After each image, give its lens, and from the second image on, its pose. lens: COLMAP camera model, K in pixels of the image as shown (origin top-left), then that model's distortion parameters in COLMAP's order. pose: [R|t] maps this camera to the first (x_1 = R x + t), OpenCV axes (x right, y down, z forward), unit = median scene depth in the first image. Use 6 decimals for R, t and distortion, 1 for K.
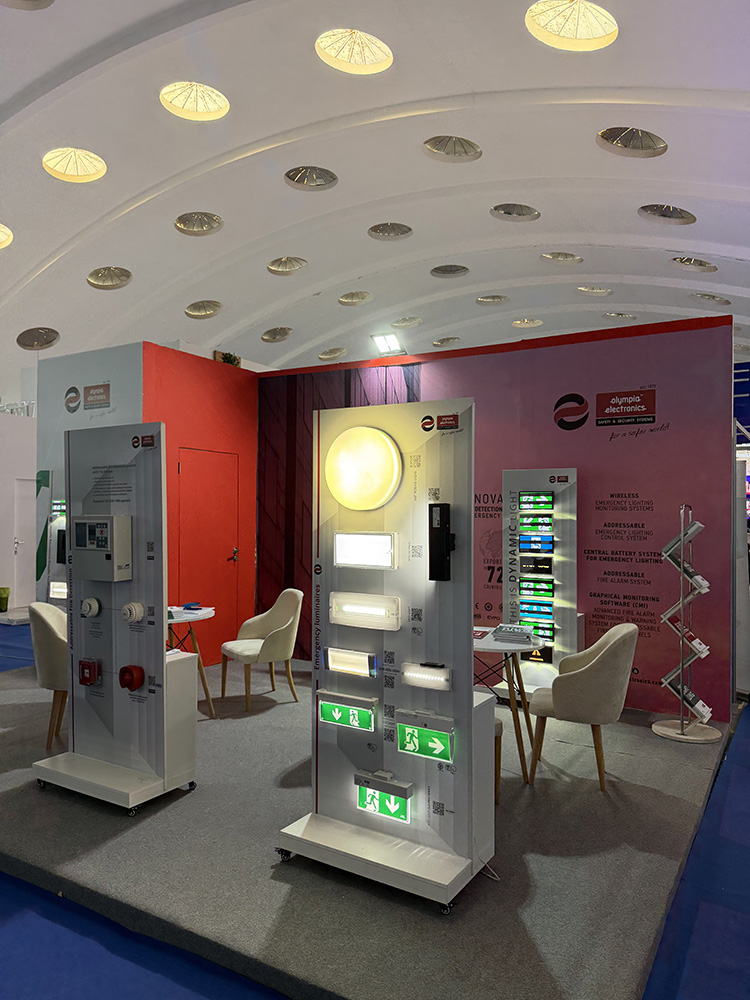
lens RADIAL K [[689.4, 0, 374.6], [0, 689.4, 482.4], [0, 0, 1]] dist [0.094243, -0.124678]
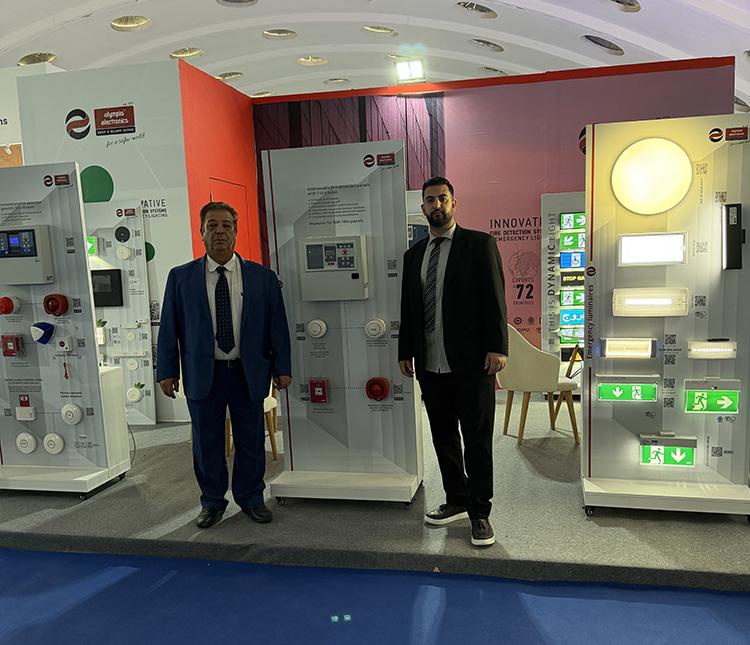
lens RADIAL K [[694.6, 0, 362.8], [0, 694.6, 325.1], [0, 0, 1]] dist [0.124764, -0.235503]
pose [[0.950663, -0.072925, 0.301533, -0.700854], [0.031749, 0.989745, 0.139270, 0.037206], [-0.308597, -0.122826, 0.943230, 0.026844]]
